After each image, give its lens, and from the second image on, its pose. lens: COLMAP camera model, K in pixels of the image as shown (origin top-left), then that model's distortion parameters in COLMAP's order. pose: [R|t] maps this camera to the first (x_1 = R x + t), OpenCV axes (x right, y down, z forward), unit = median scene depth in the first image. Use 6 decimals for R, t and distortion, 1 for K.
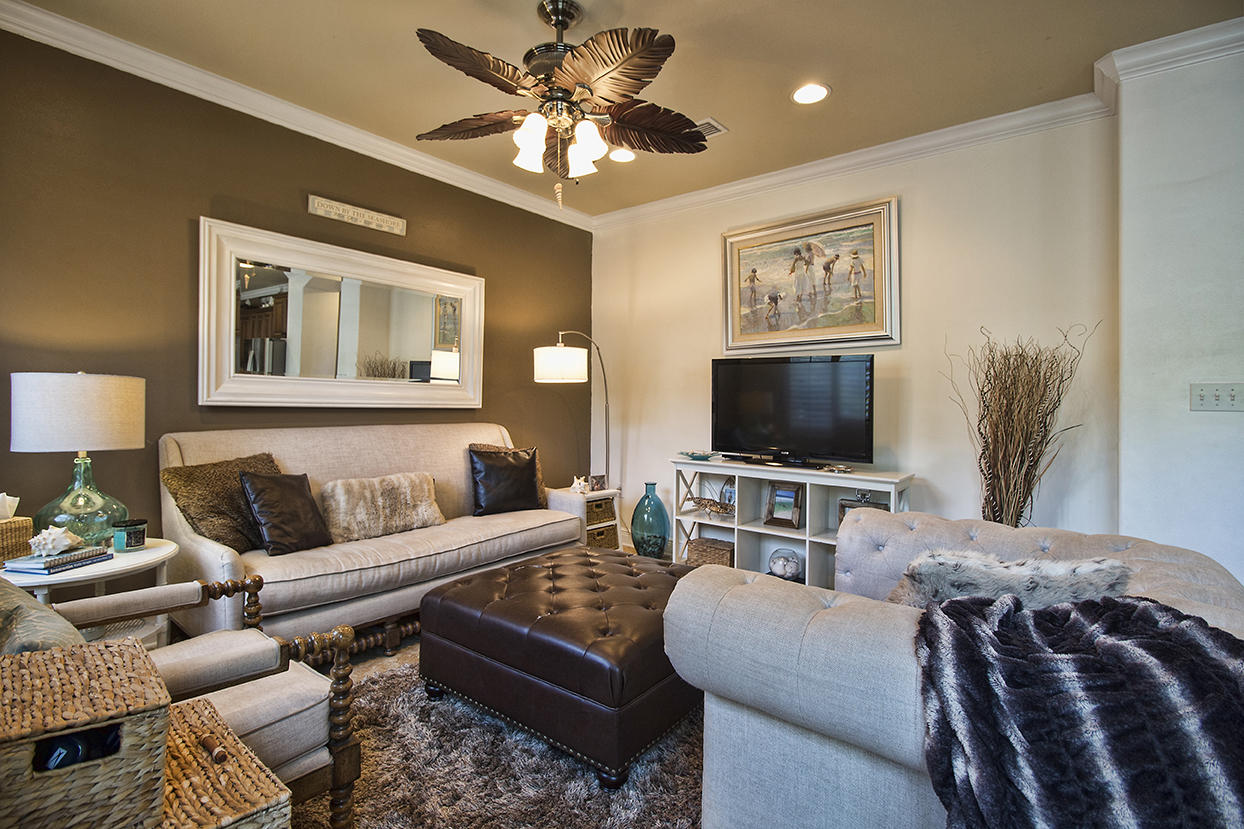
lens RADIAL K [[597.3, 0, 625.1], [0, 597.3, 401.4], [0, 0, 1]] dist [0.001921, -0.013500]
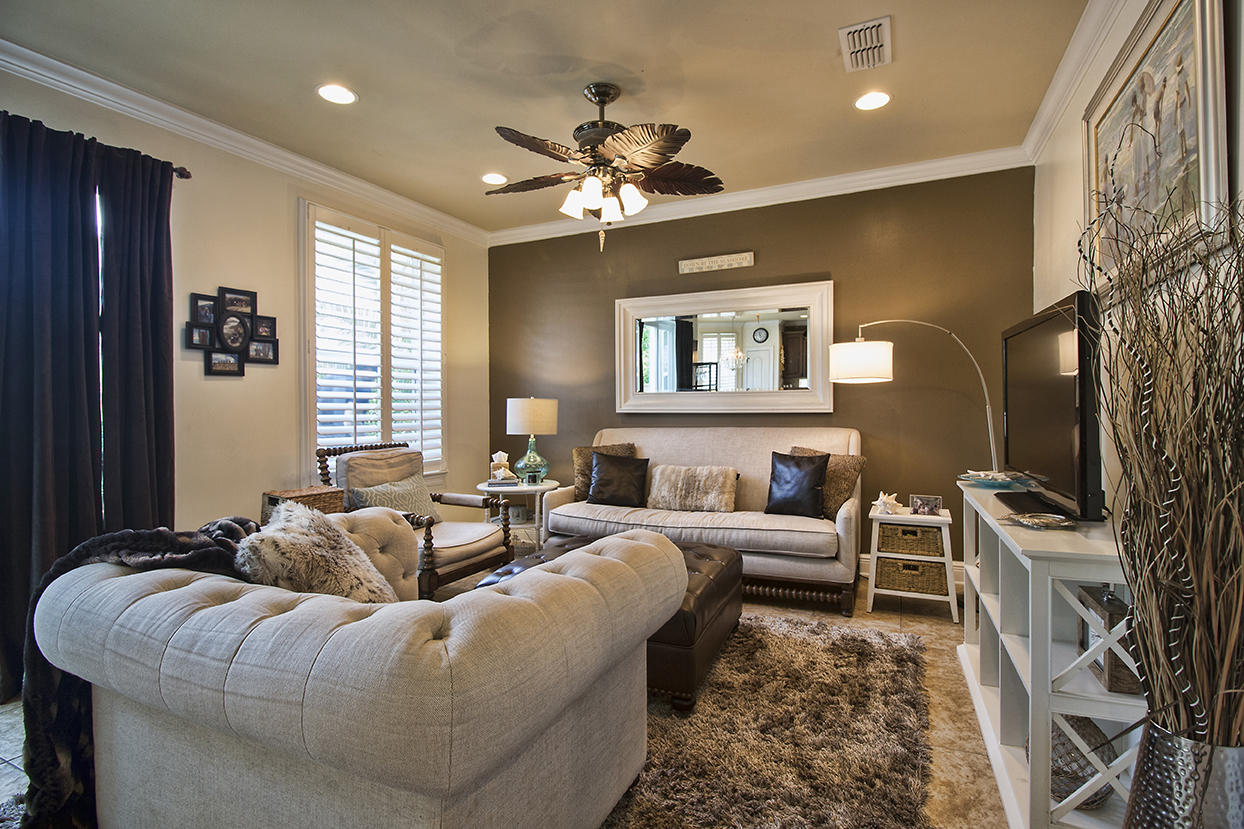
lens RADIAL K [[597.3, 0, 625.1], [0, 597.3, 401.4], [0, 0, 1]] dist [0.001921, -0.013500]
pose [[0.241020, -0.029242, -0.970079, 0.764144], [0.014765, 0.999541, -0.026462, 0.017329], [0.970408, -0.007945, 0.241341, 0.517758]]
